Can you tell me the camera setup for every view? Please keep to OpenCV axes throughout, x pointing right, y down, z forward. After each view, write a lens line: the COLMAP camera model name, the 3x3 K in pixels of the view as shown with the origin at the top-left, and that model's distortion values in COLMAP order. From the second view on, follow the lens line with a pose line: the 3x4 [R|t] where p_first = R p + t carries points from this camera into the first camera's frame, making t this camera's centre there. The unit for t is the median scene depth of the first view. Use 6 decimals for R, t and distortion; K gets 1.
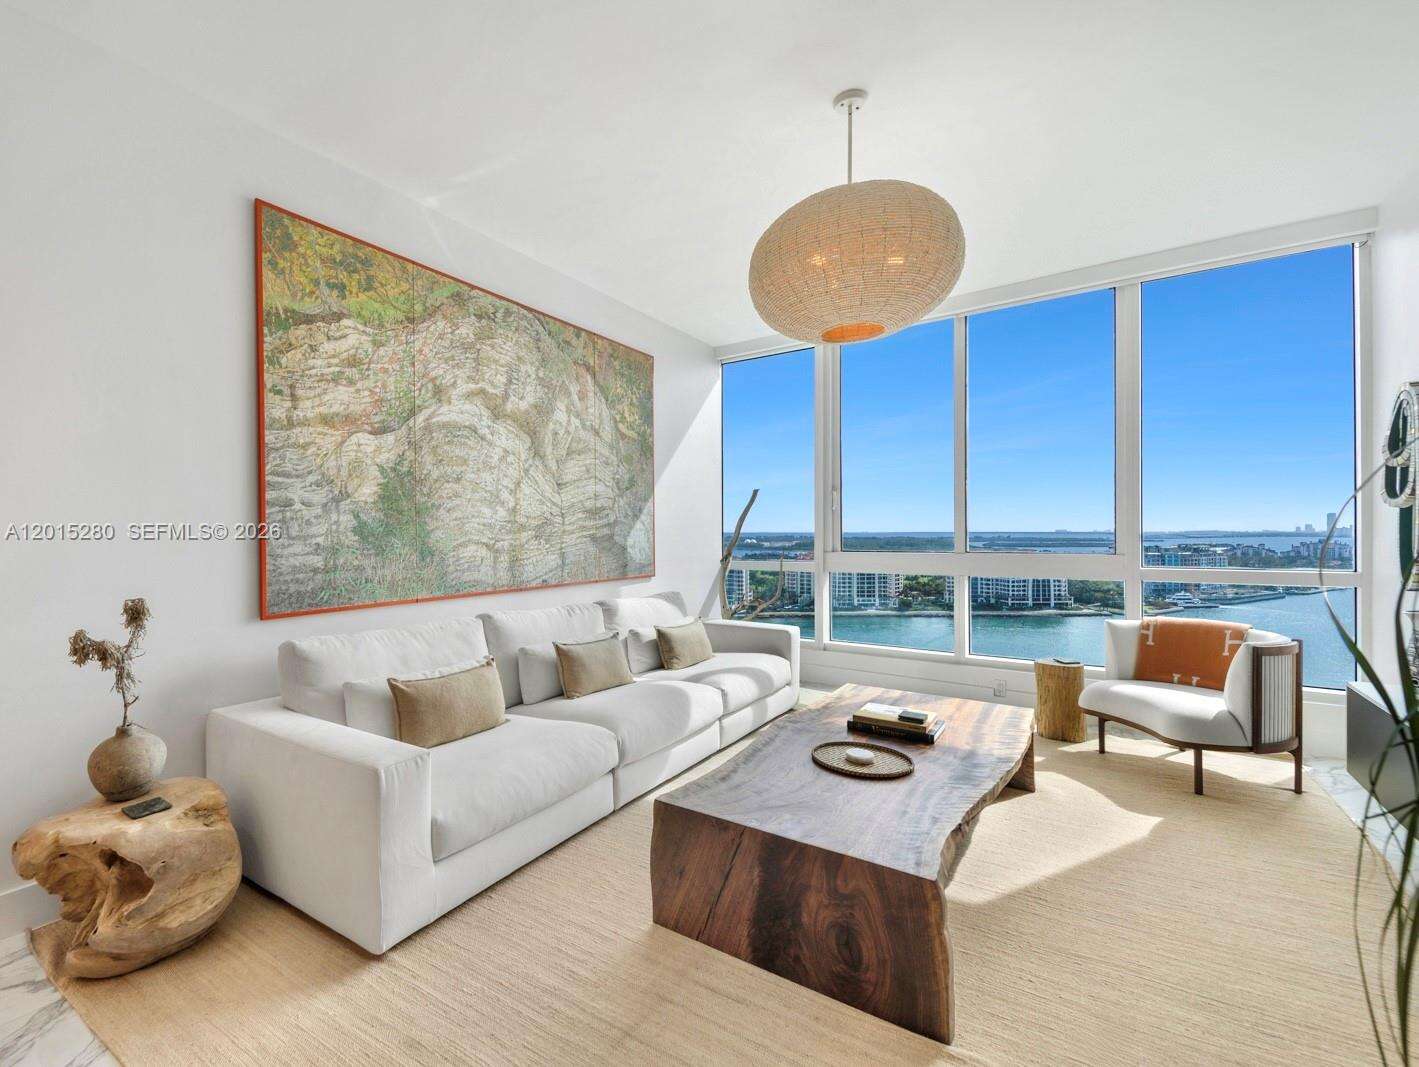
lens RADIAL K [[655.8, 0, 646.9], [0, 655.8, 537.5], [0, 0, 1]] dist [0.007034, -0.002742]
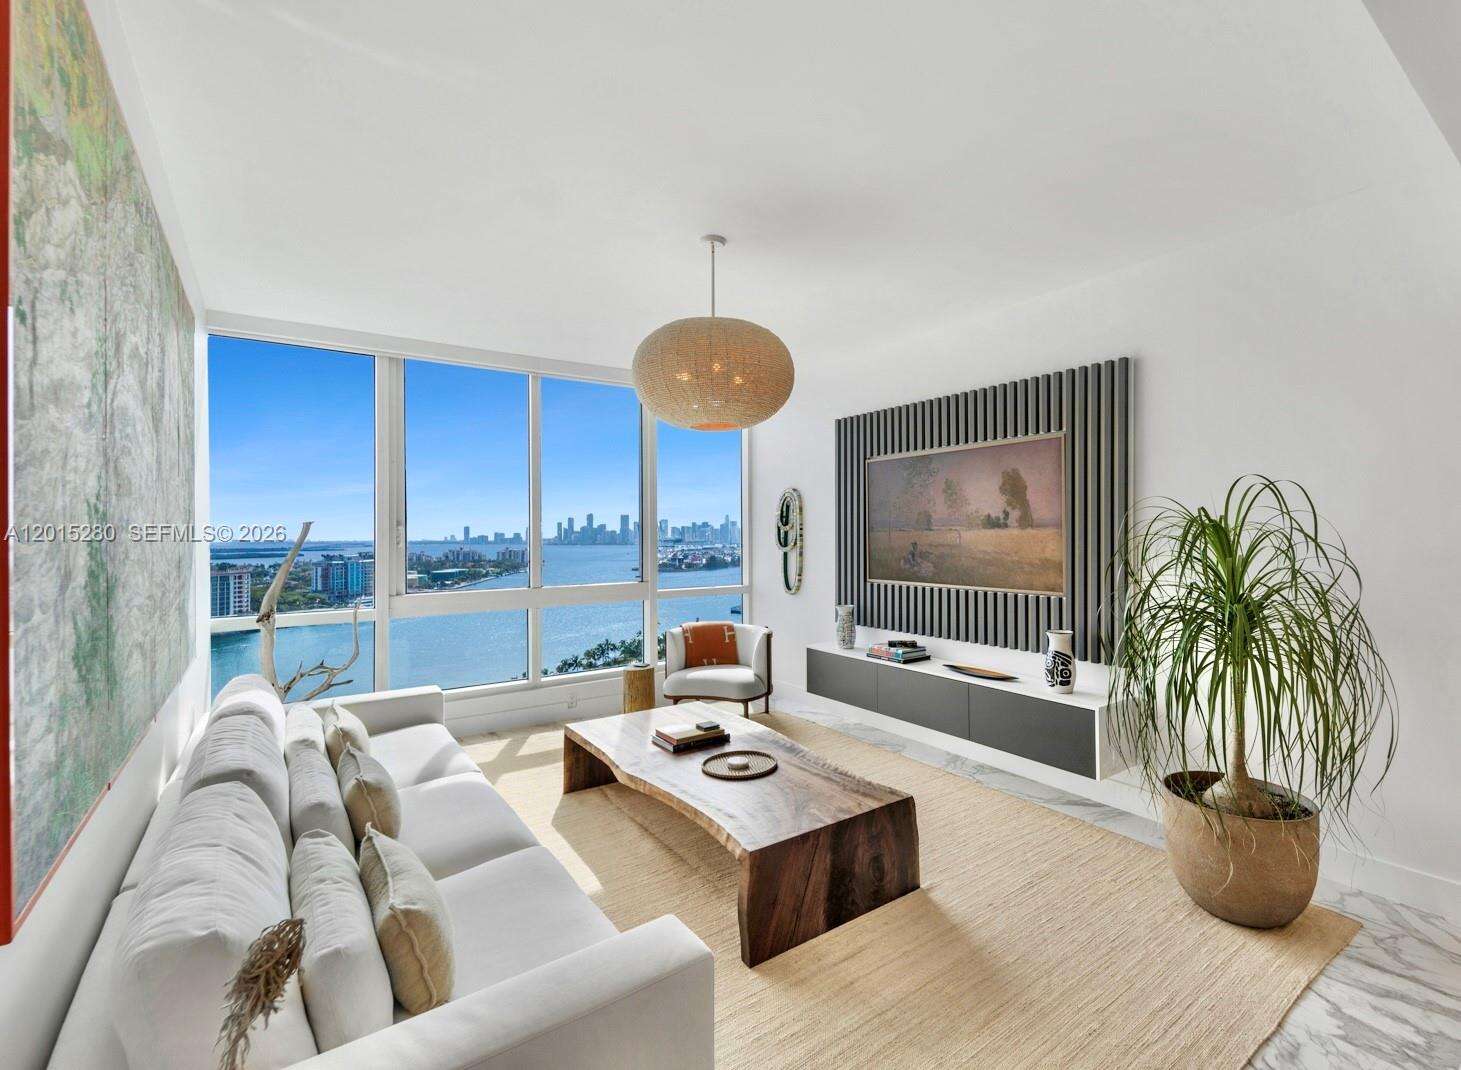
lens RADIAL K [[655.9, 0, 779.9], [0, 655.9, 528.0], [0, 0, 1]] dist [0.010219, -0.000063]
pose [[0.301945, 0.012992, 0.953237, -0.688027], [0.013298, 0.999752, -0.017838, -0.078378], [-0.953232, 0.018063, 0.301698, 0.419229]]
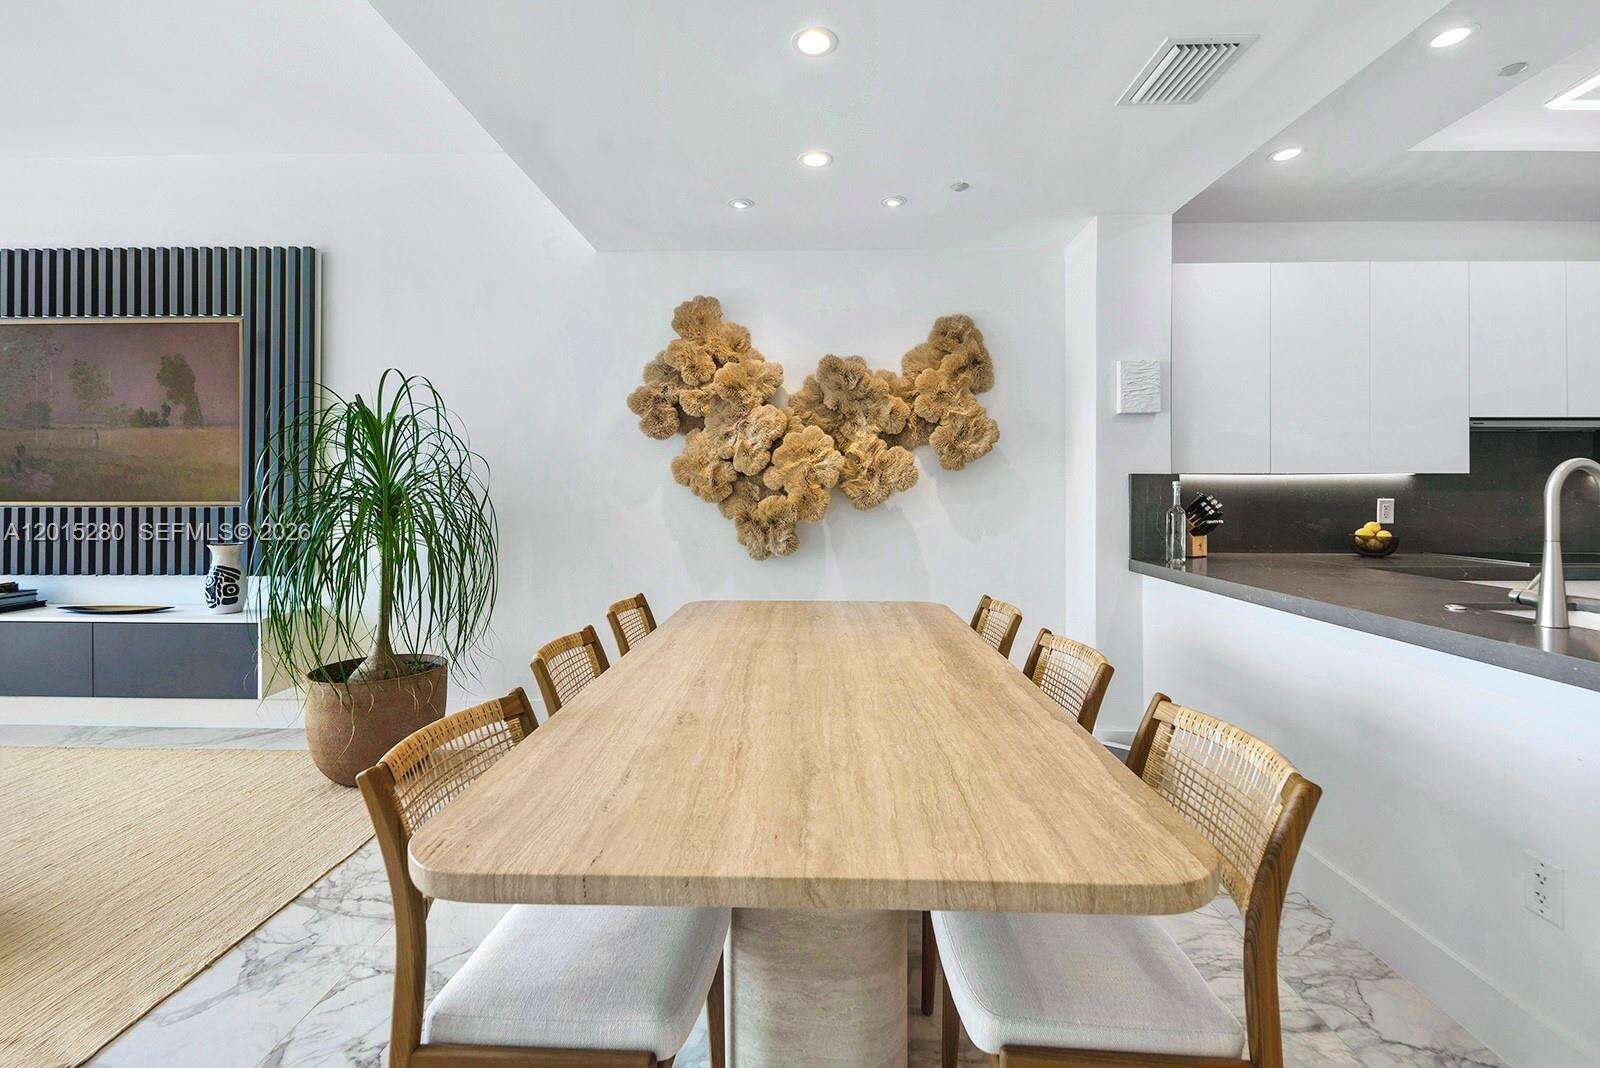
lens RADIAL K [[709.2, 0, 816.2], [0, 709.2, 491.8], [0, 0, 1]] dist [0.007989, -0.004642]
pose [[-0.569728, 0.004869, 0.821819, -0.844365], [0.013086, 0.999909, 0.003148, 0.020593], [-0.821729, 0.012548, -0.569740, 0.175296]]
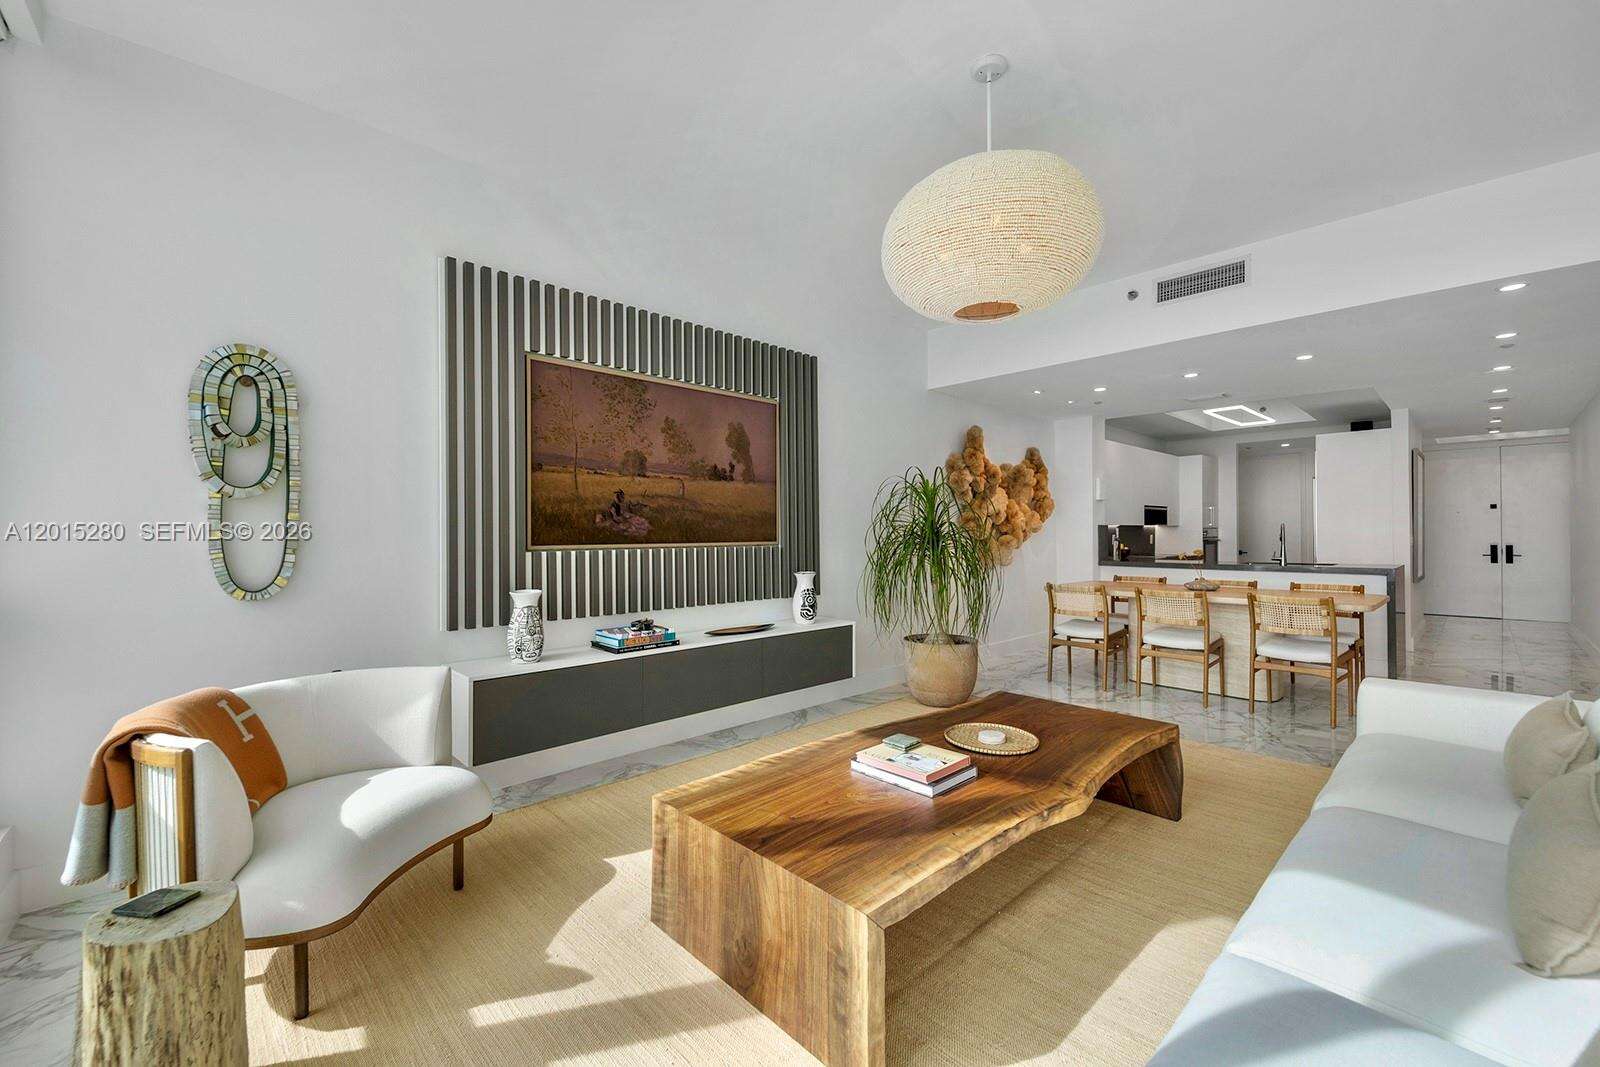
lens RADIAL K [[649.9, 0, 806.2], [0, 649.9, 537.3], [0, 0, 1]] dist [0.014892, -0.006732]
pose [[-0.983254, 0.007261, 0.182095, 0.332837], [0.010769, 0.999775, 0.018284, -0.005750], [-0.181922, 0.019939, -0.983111, 1.627597]]
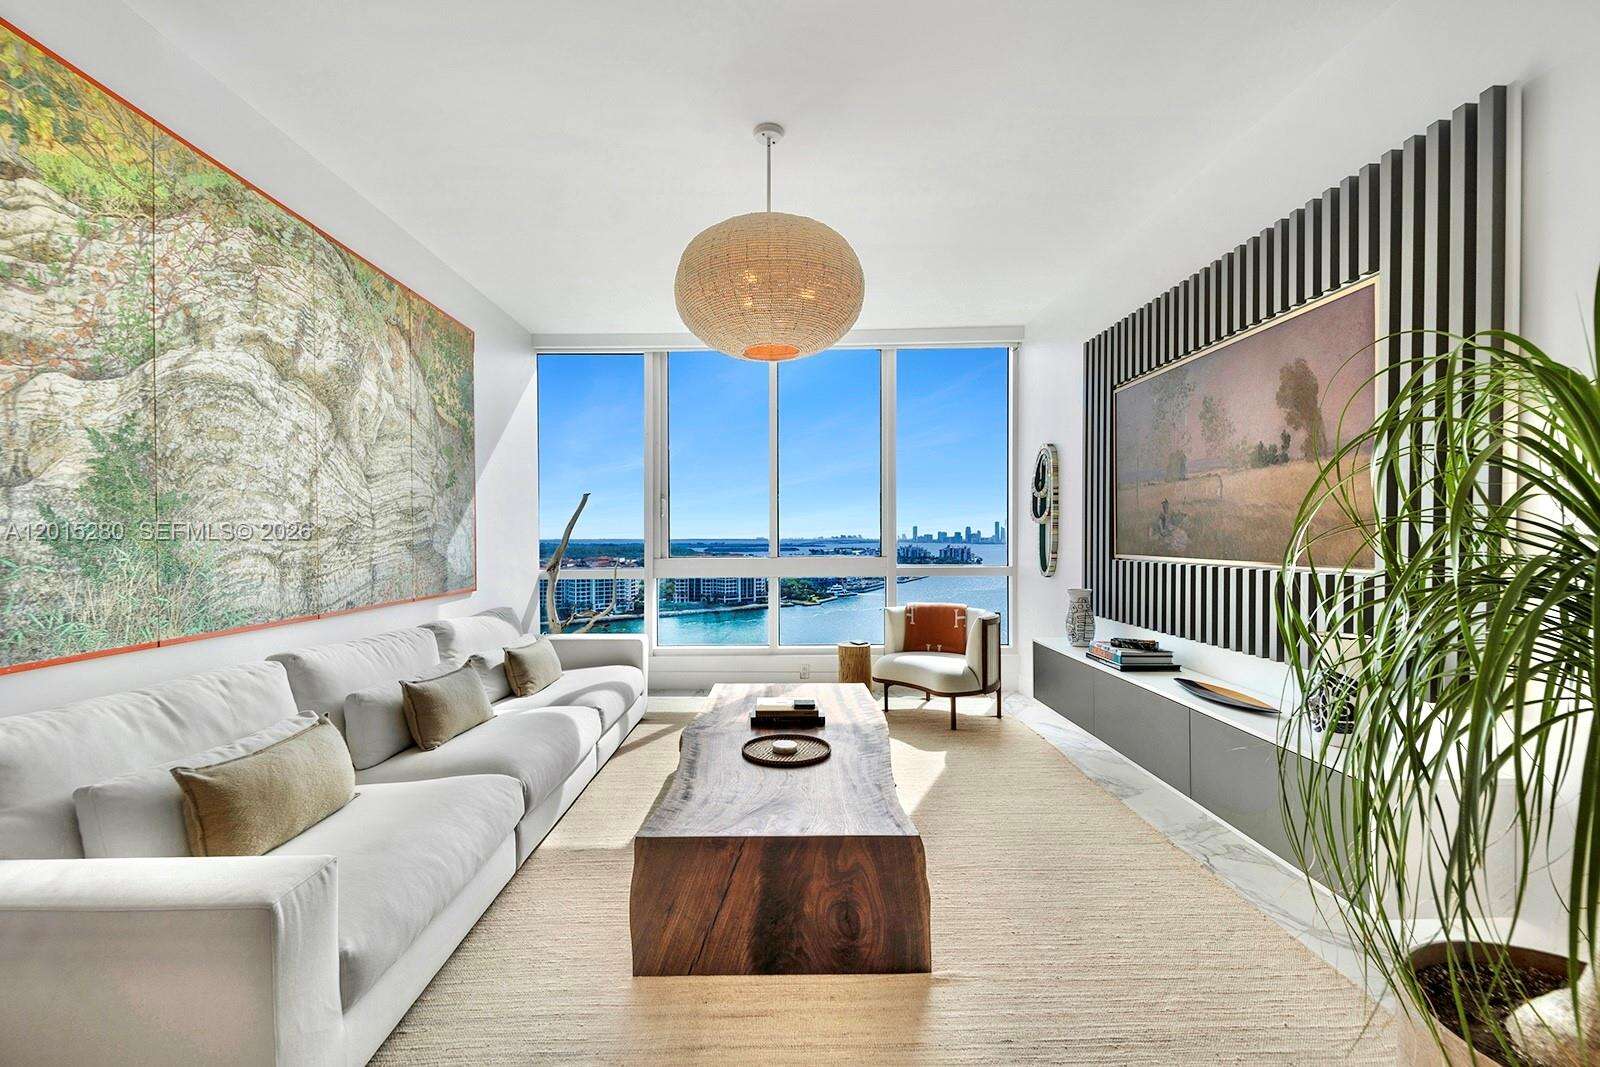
lens RADIAL K [[649.9, 0, 802.0], [0, 649.9, 542.0], [0, 0, 1]] dist [0.014892, -0.006732]
pose [[0.801046, -0.001917, 0.598600, -0.226996], [0.003670, 0.999992, -0.001710, -0.000932], [-0.598592, 0.003566, 0.801046, 0.101163]]
